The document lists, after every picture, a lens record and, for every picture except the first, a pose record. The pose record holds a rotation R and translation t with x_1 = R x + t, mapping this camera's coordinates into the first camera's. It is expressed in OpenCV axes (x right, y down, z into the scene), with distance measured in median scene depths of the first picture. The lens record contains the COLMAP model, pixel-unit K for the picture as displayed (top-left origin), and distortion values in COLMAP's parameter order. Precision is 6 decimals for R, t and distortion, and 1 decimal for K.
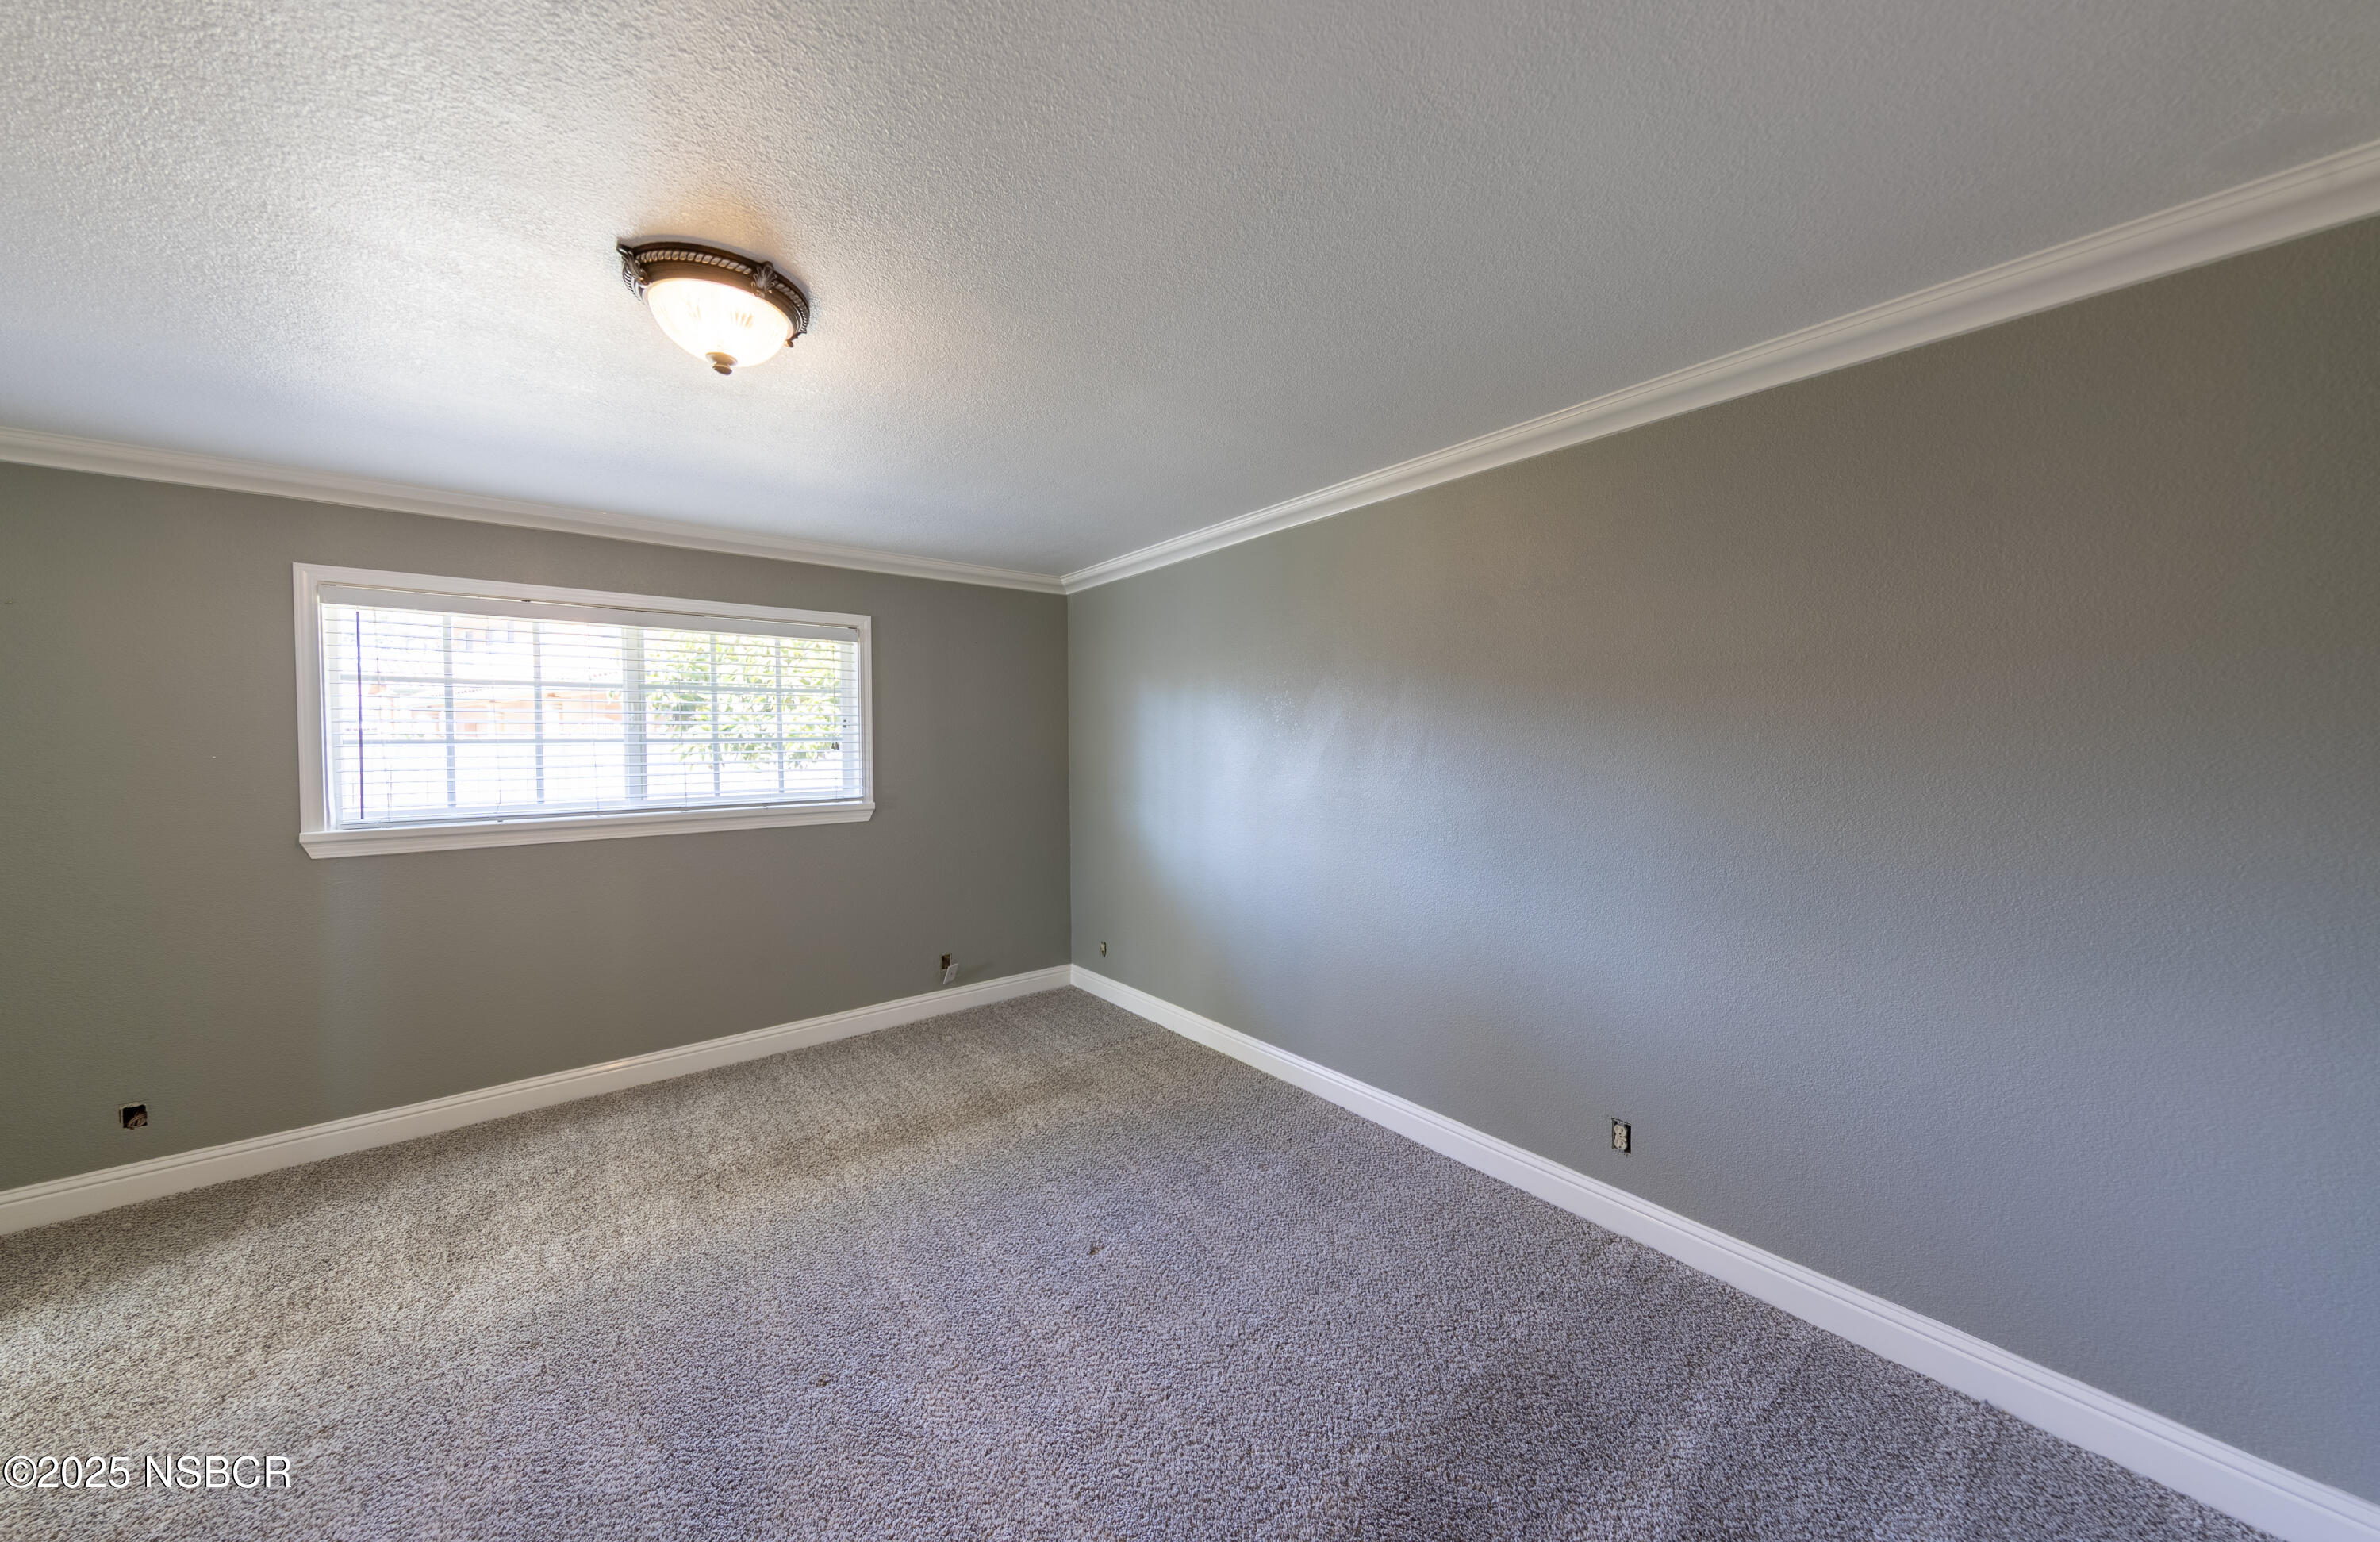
lens RADIAL K [[818.4, 0, 1190.0], [0, 818.4, 771.0], [0, 0, 1]] dist [0.000174, 0.000016]
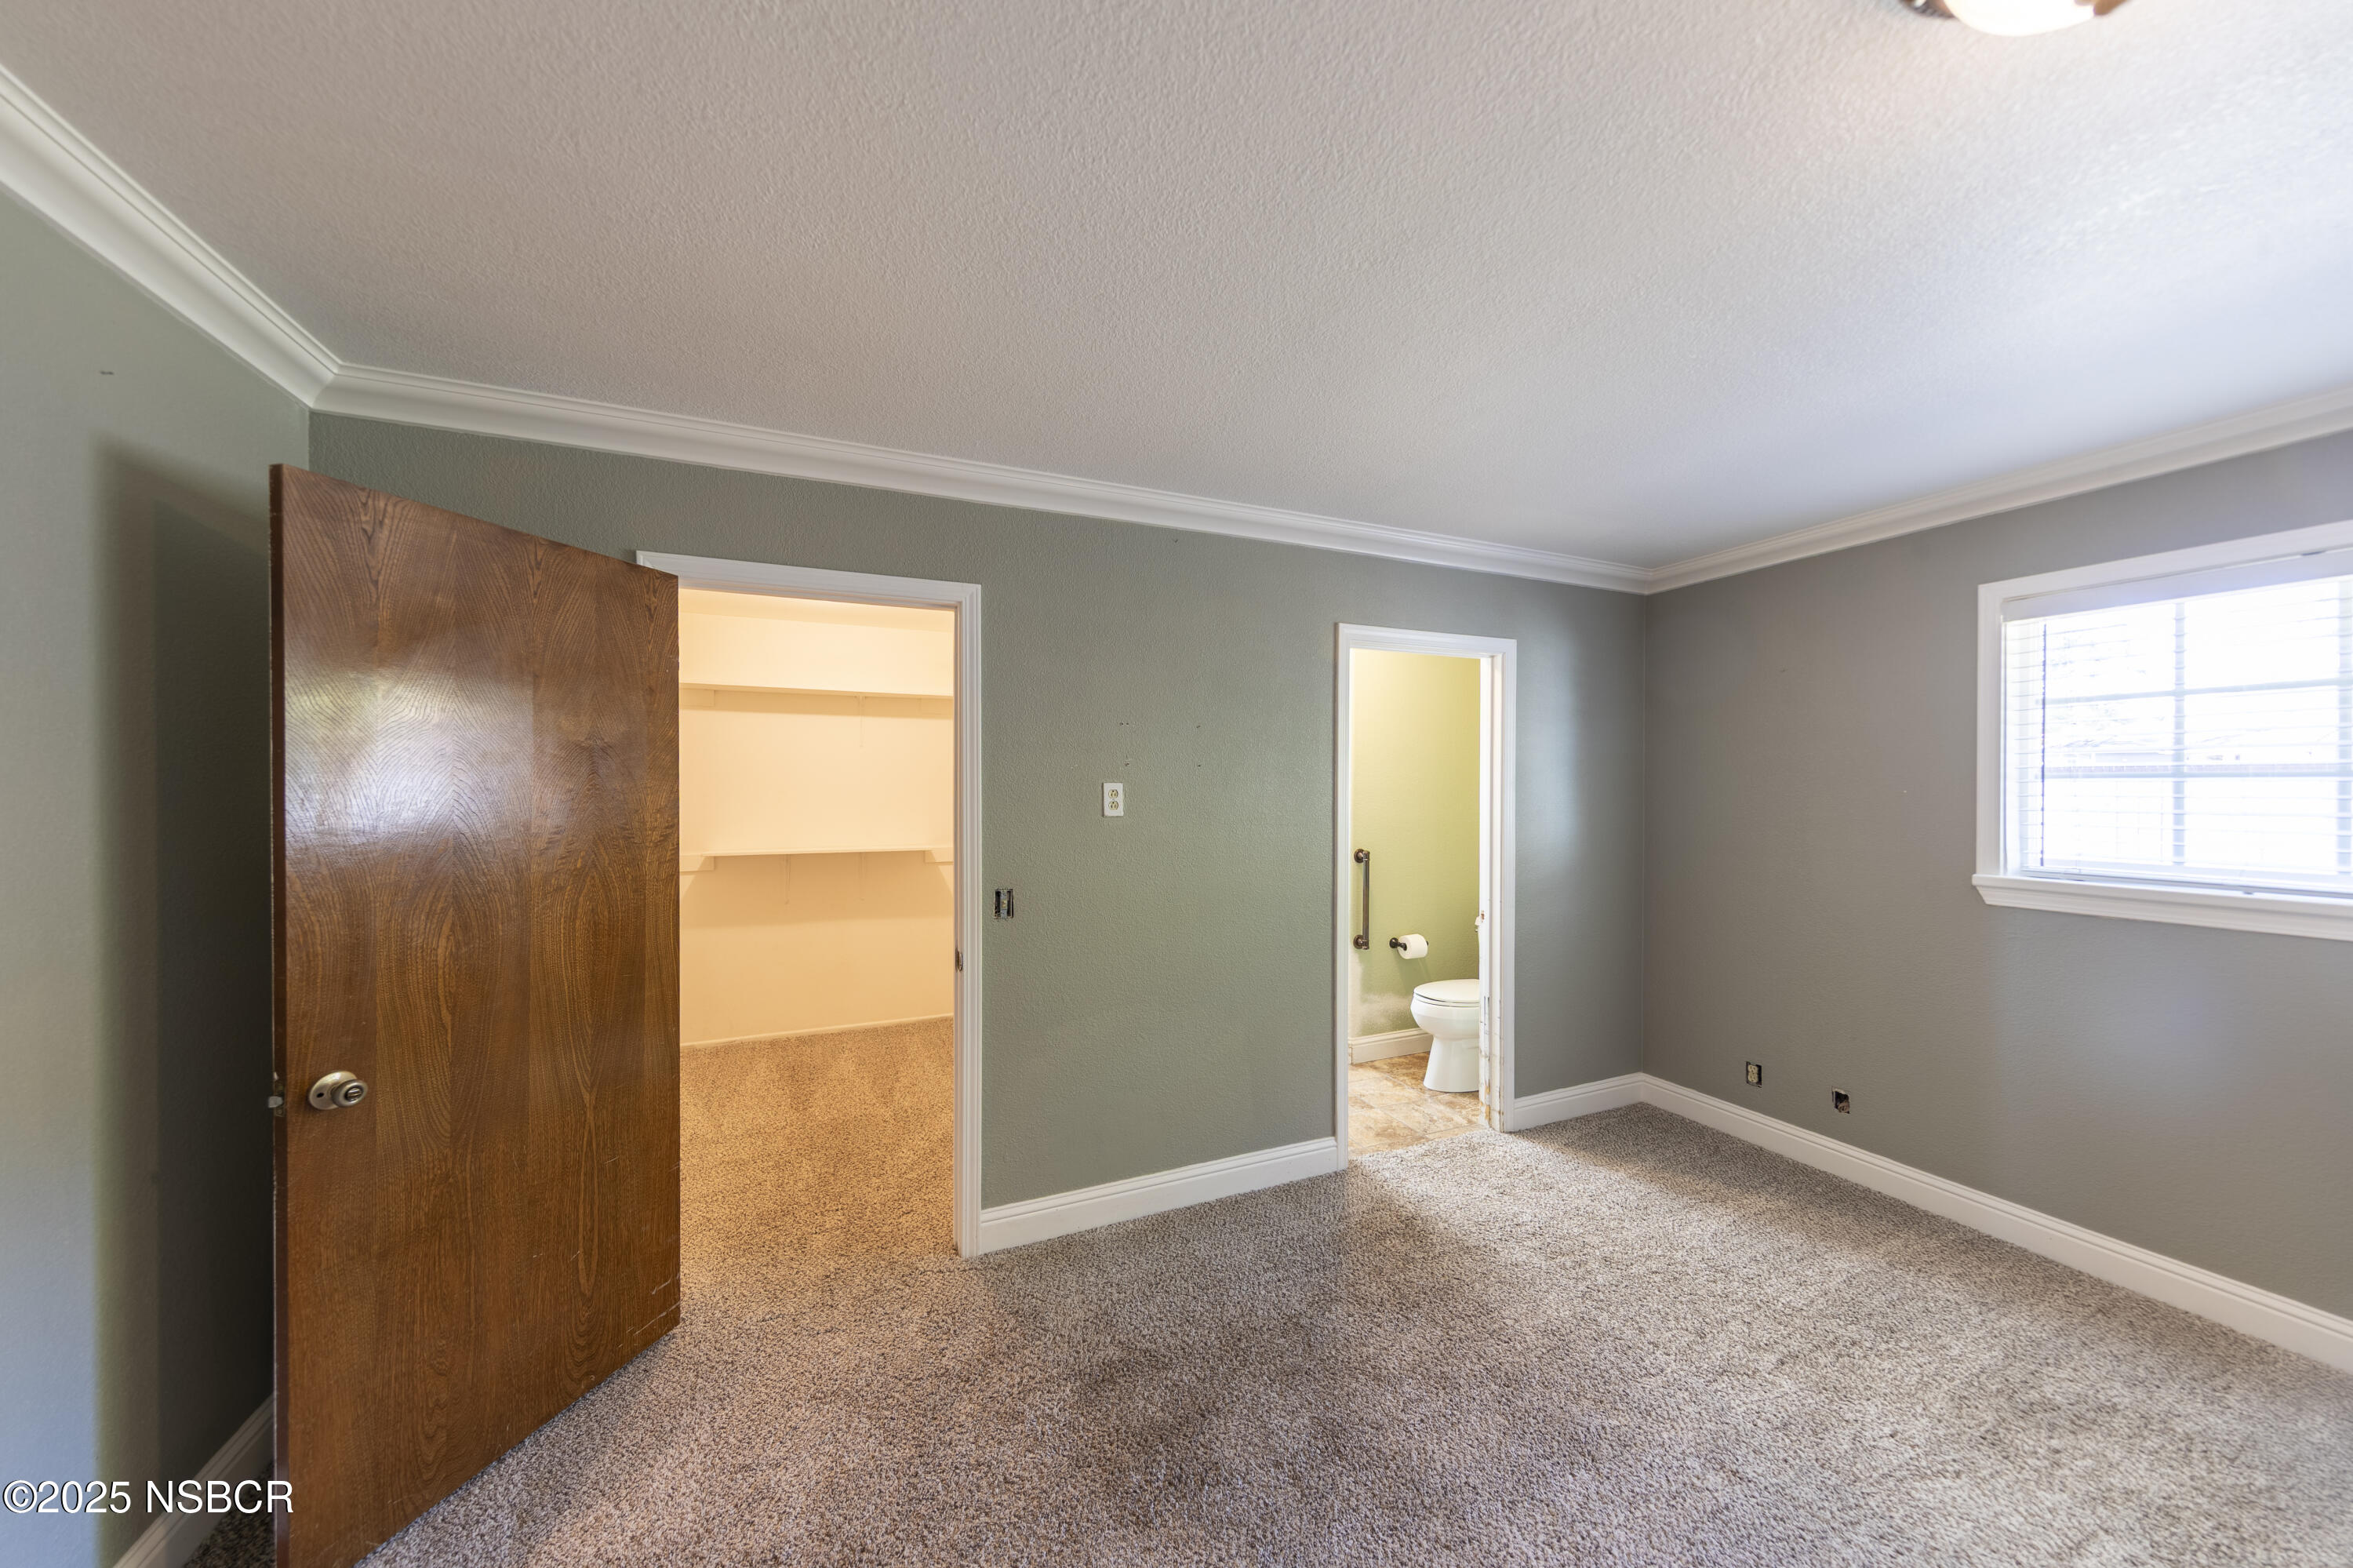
lens RADIAL K [[782.0, 0, 1176.5], [0, 782.0, 784.0], [0, 0, 1]] dist [-0.001251, 0.000053]
pose [[-0.262922, 0.009533, -0.964770, 0.012621], [-0.034288, 0.999227, 0.019218, -0.012988], [0.964208, 0.038133, -0.262392, 0.357641]]
